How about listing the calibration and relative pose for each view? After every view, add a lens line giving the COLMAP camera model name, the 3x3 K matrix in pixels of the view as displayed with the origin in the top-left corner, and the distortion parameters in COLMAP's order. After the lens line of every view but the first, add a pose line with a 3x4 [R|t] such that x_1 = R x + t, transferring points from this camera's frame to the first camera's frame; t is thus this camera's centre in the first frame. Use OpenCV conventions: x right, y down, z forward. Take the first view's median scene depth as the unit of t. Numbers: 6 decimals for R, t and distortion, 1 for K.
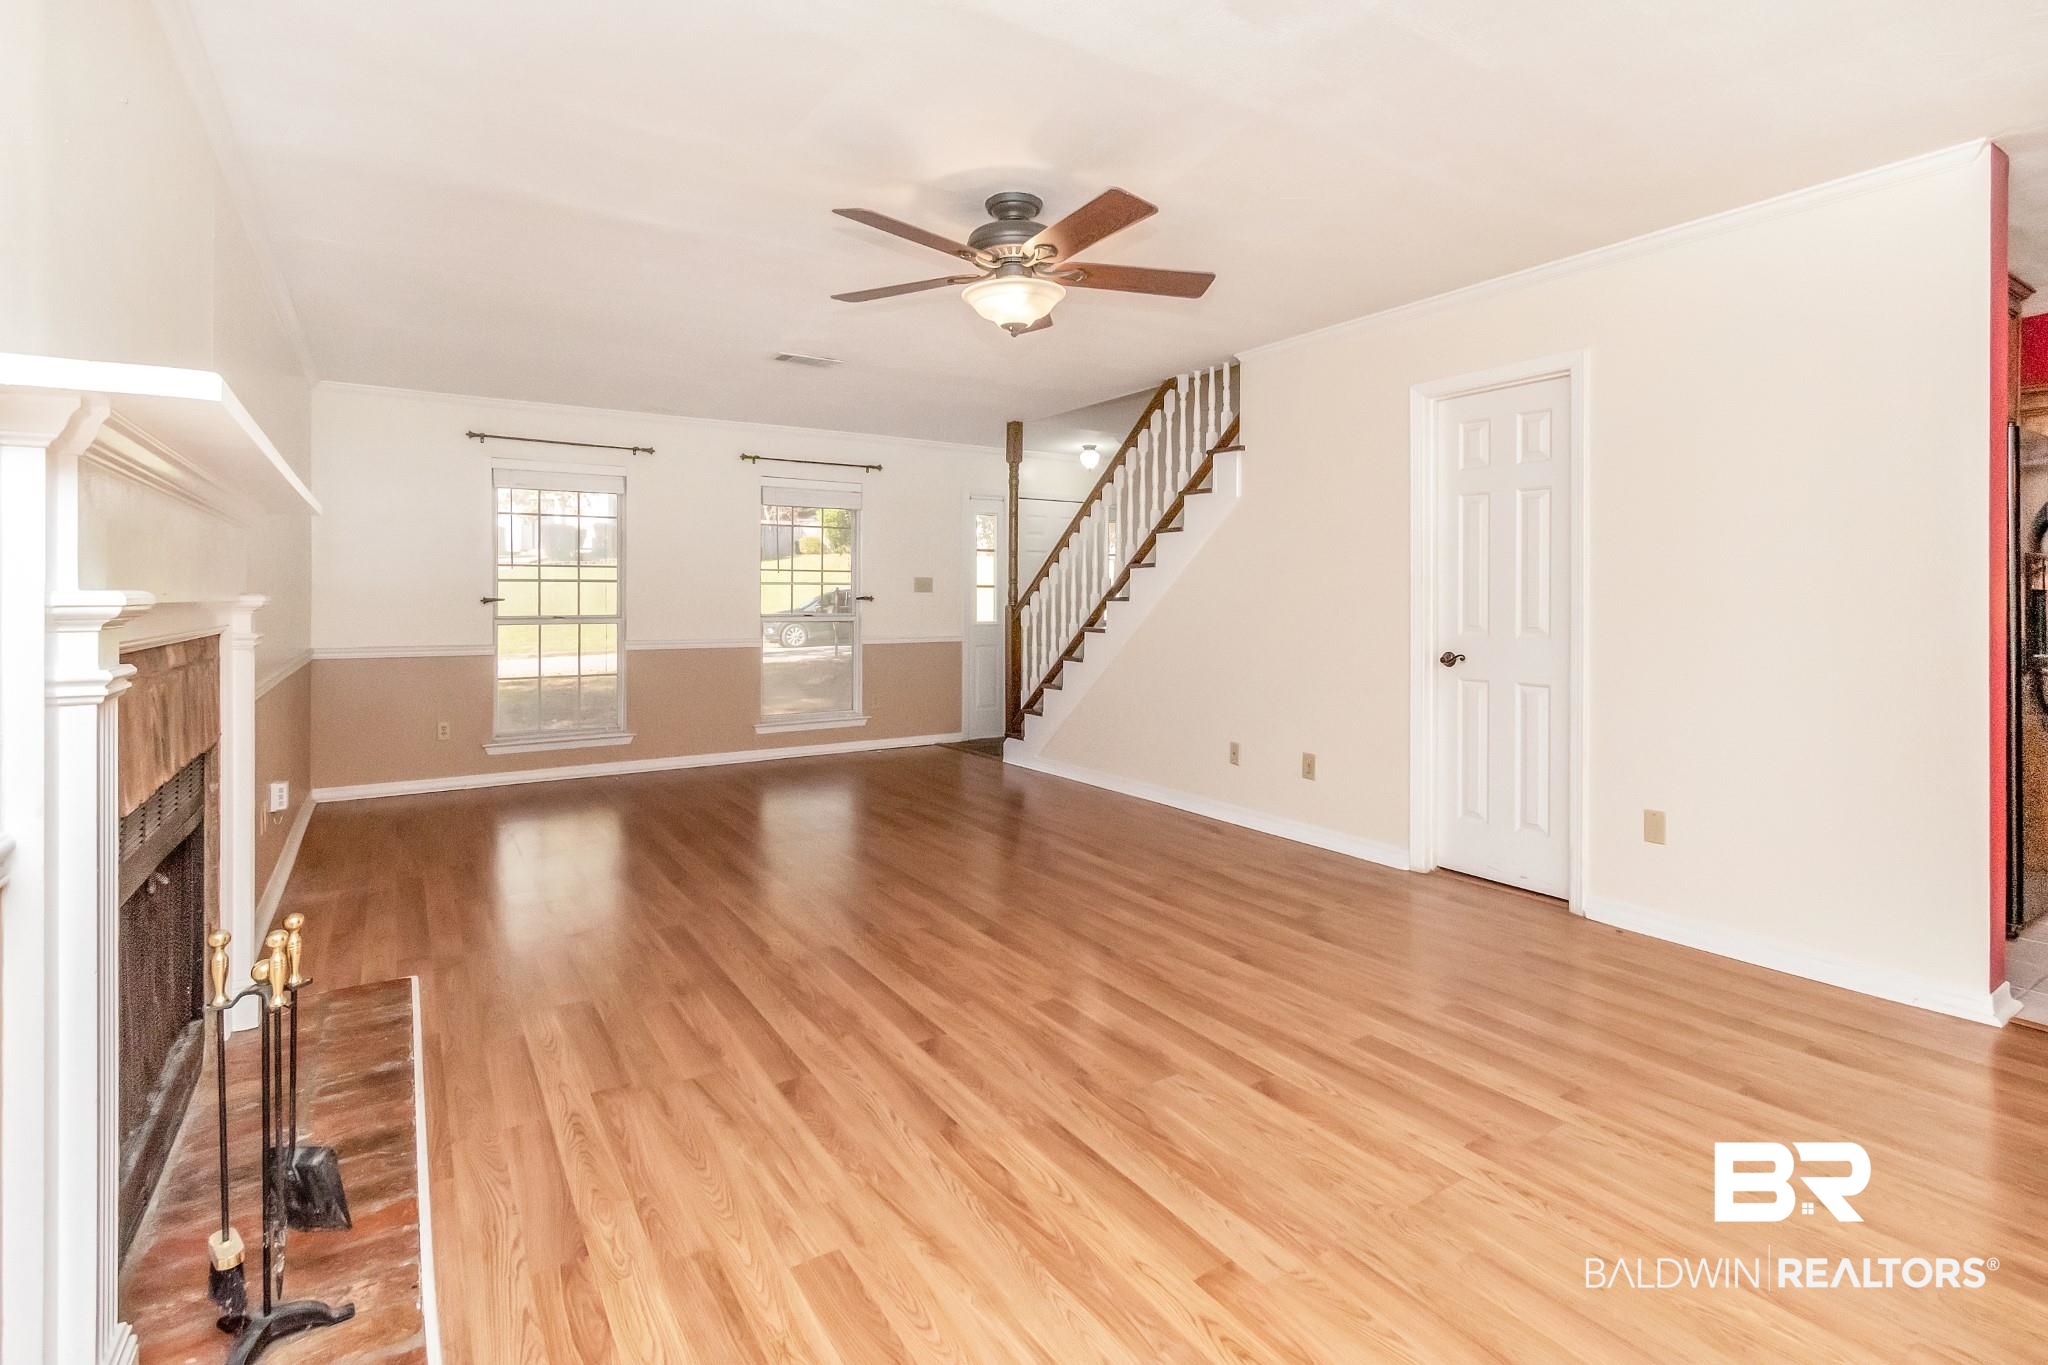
lens RADIAL K [[968.2, 0, 1023.9], [0, 968.2, 595.2], [0, 0, 1]] dist [0.001244, -0.000031]
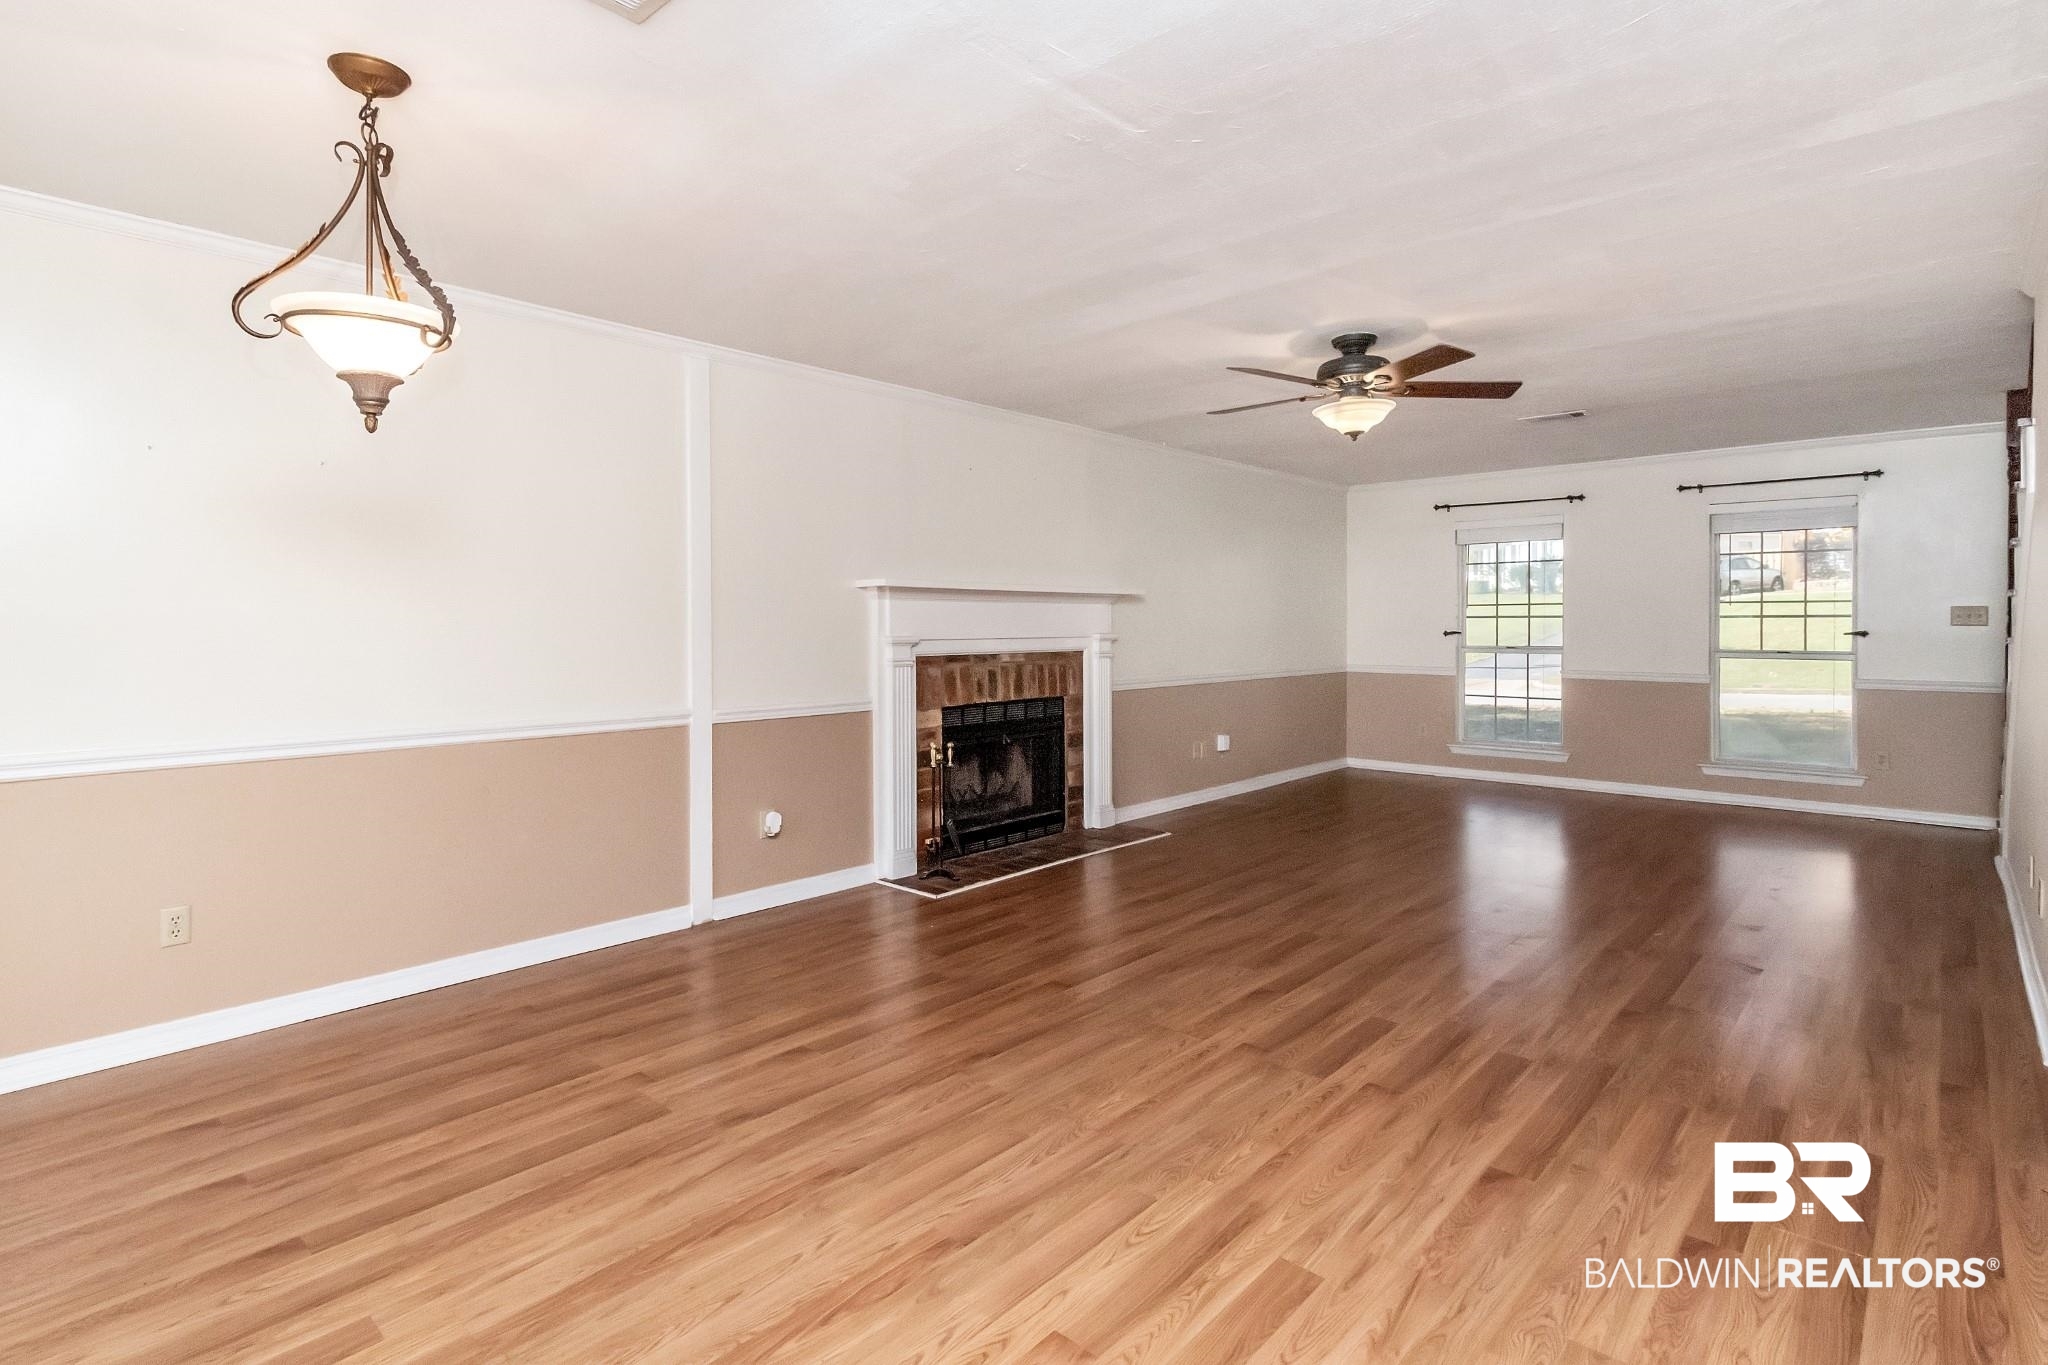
lens RADIAL K [[1007.4, 0, 1023.1], [0, 1007.4, 636.8], [0, 0, 1]] dist [0.000092, -0.000077]
pose [[0.251261, 0.013679, -0.967823, 0.690436], [0.003615, 0.999880, 0.015070, -0.013862], [0.967913, -0.007285, 0.251181, 0.130836]]
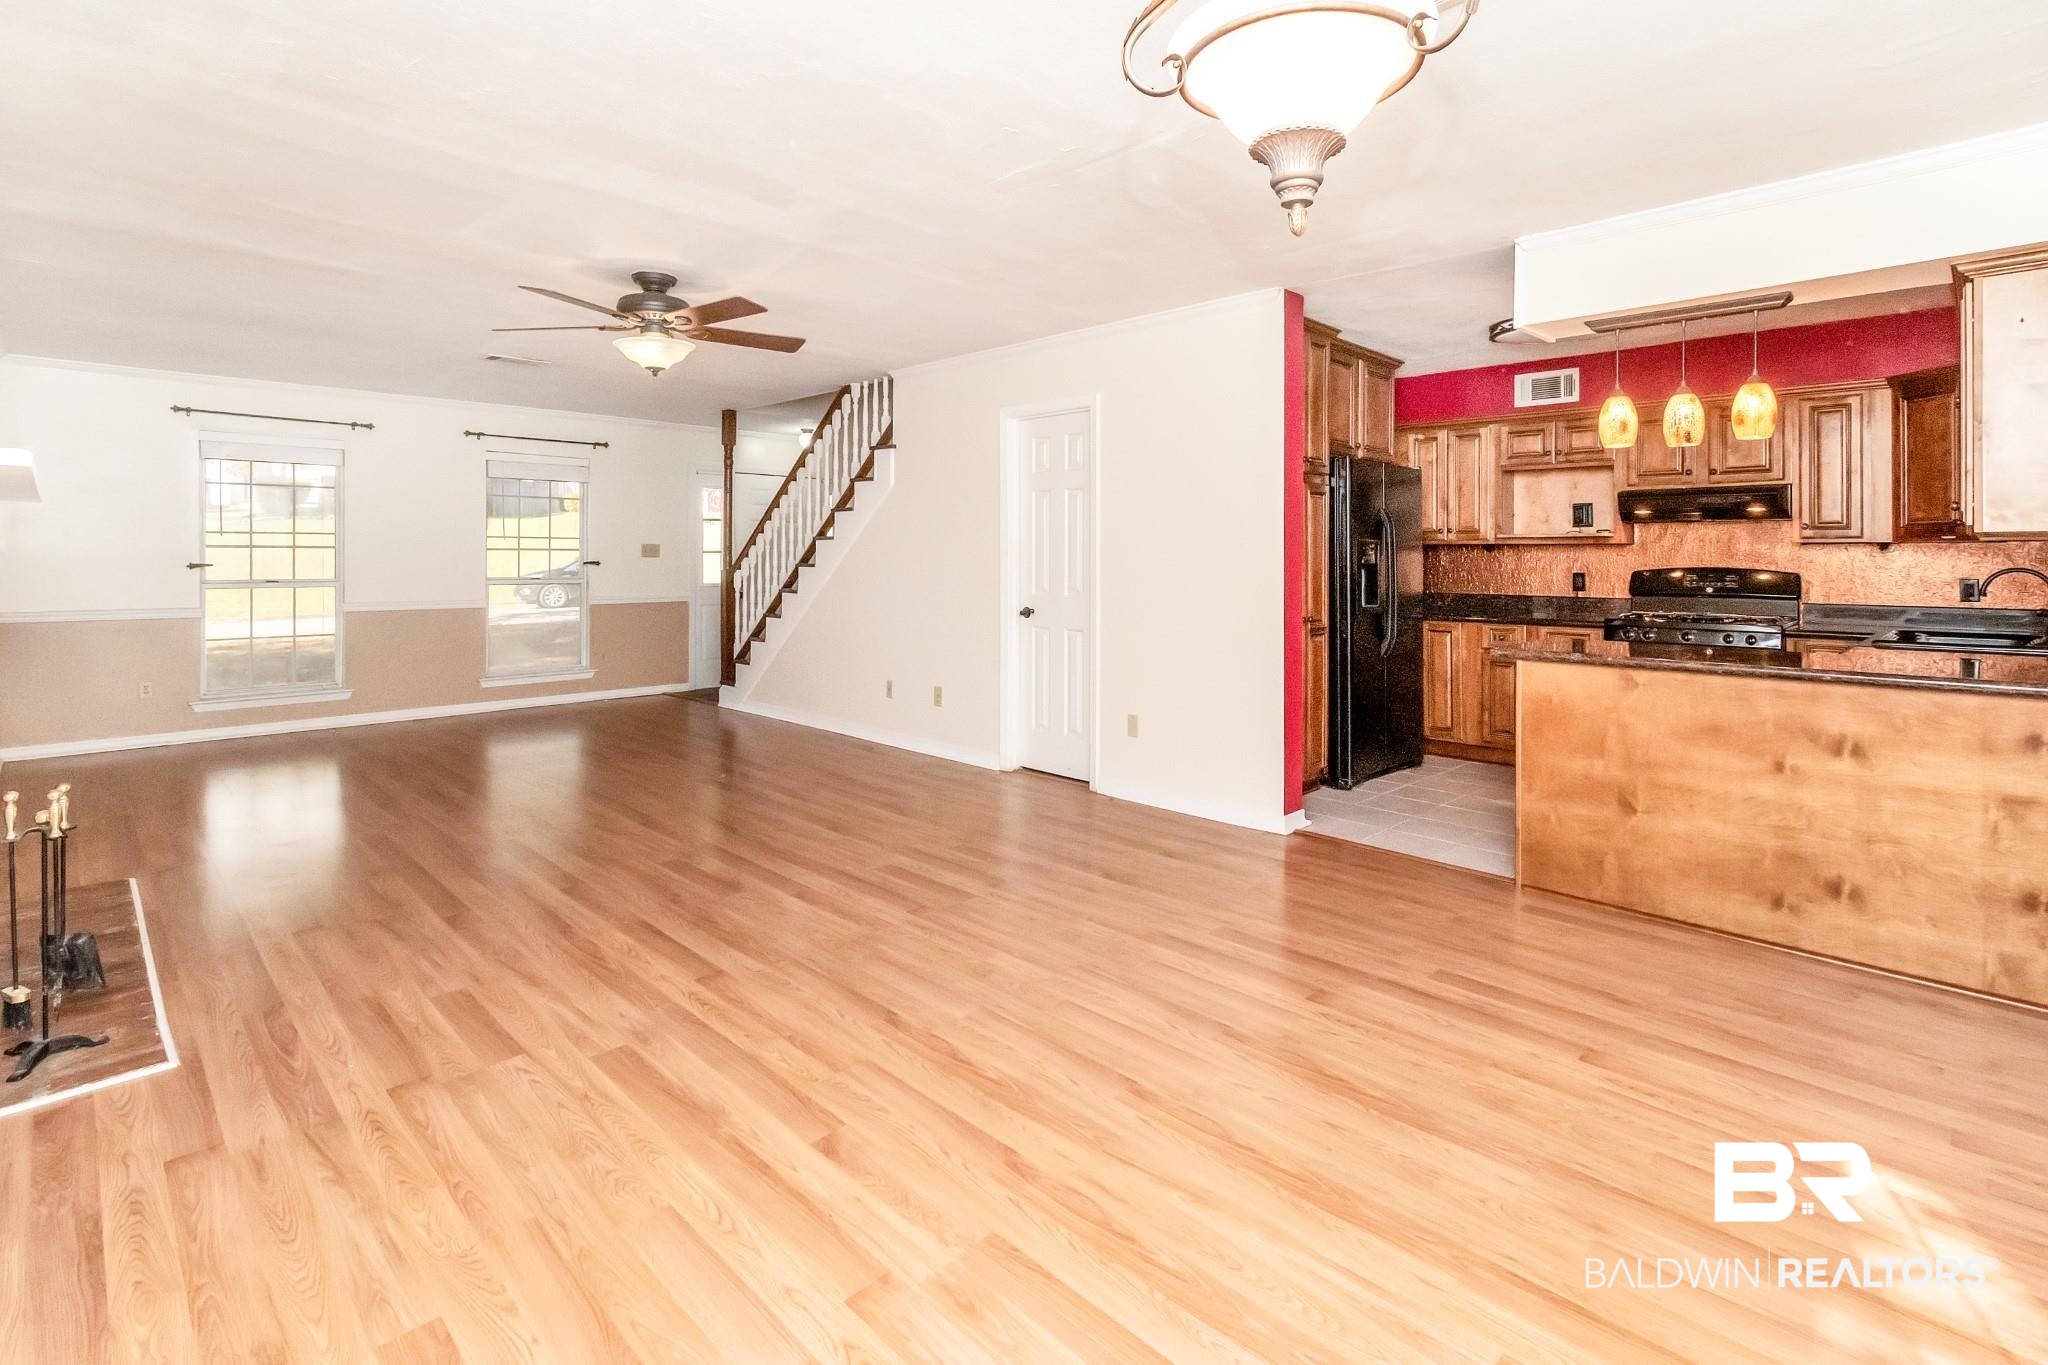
lens RADIAL K [[954.8, 0, 1024.3], [0, 954.8, 554.5], [0, 0, 1]] dist [0.005582, -0.000804]
pose [[0.977079, 0.003014, 0.212855, 0.119939], [-0.003203, 0.999995, 0.000543, -0.011773], [-0.212852, -0.001213, 0.977084, -0.236860]]
